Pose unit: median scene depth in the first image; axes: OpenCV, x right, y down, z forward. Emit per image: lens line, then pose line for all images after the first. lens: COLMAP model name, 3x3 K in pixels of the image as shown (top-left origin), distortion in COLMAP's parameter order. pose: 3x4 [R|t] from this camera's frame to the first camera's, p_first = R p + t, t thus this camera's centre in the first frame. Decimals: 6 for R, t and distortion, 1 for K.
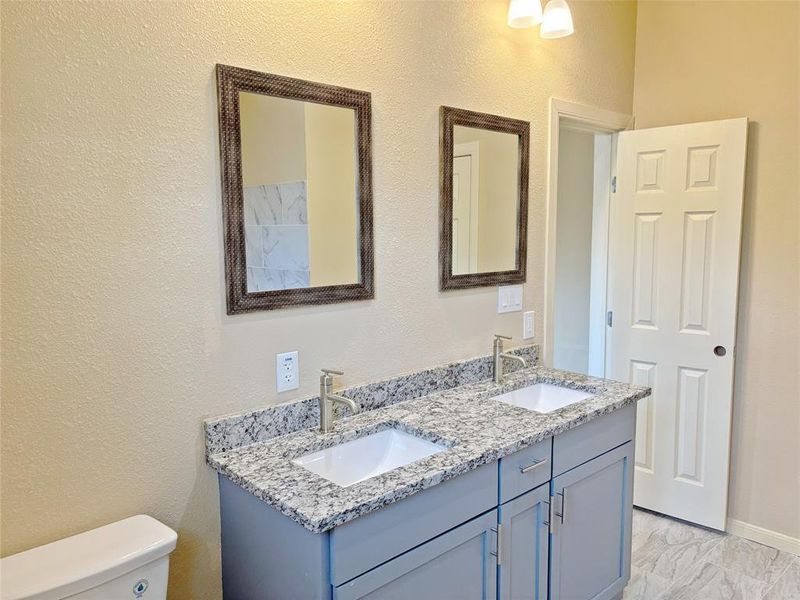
lens RADIAL K [[616.5, 0, 401.2], [0, 616.5, 297.5], [0, 0, 1]] dist [0.066863, -0.084126]
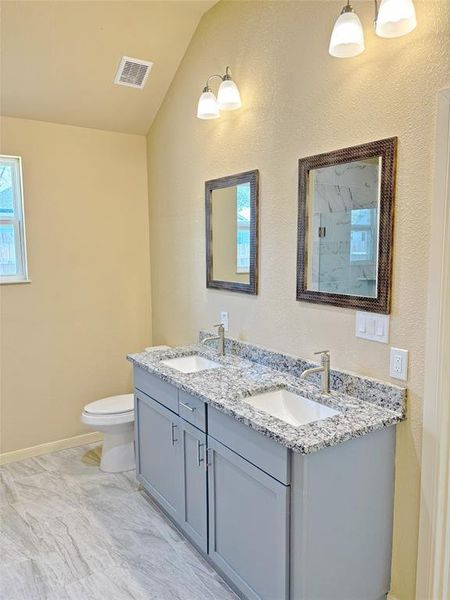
lens RADIAL K [[447.4, 0, 225.0], [0, 447.4, 300.0], [0, 0, 1]] dist [0.059389, -0.067235]
pose [[-0.163824, 0.121440, -0.978986, 1.046959], [-0.108969, 0.984093, 0.140309, -0.131685], [0.980453, 0.129665, -0.147984, 1.013890]]
